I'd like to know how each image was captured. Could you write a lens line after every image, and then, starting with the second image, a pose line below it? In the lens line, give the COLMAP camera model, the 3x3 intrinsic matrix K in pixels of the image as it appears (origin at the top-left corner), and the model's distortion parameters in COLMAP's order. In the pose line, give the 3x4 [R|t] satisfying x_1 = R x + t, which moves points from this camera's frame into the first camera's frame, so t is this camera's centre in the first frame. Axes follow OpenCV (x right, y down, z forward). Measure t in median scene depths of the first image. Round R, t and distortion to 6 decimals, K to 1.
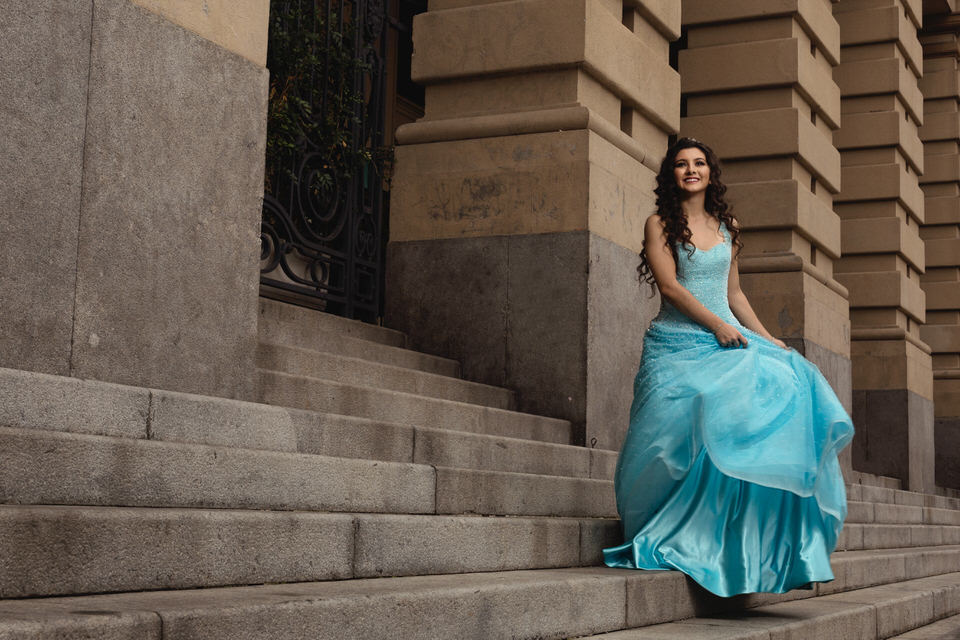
lens RADIAL K [[1401.3, 0, 481.1], [0, 1401.3, 323.3], [0, 0, 1]] dist [0.056125, 0.000000]
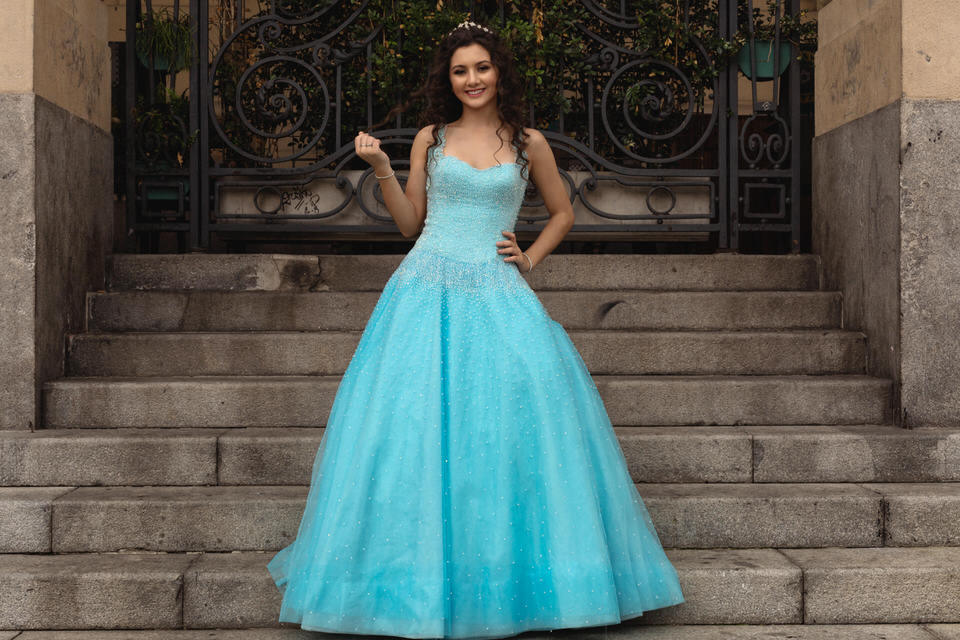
lens RADIAL K [[1401.3, 0, 480.1], [0, 1401.3, 316.1], [0, 0, 1]] dist [0.056125, 0.000000]
pose [[0.505270, -0.025920, -0.862572, 0.549892], [0.120280, 0.991907, 0.040650, -0.015127], [0.854538, -0.124289, 0.504299, 0.465246]]
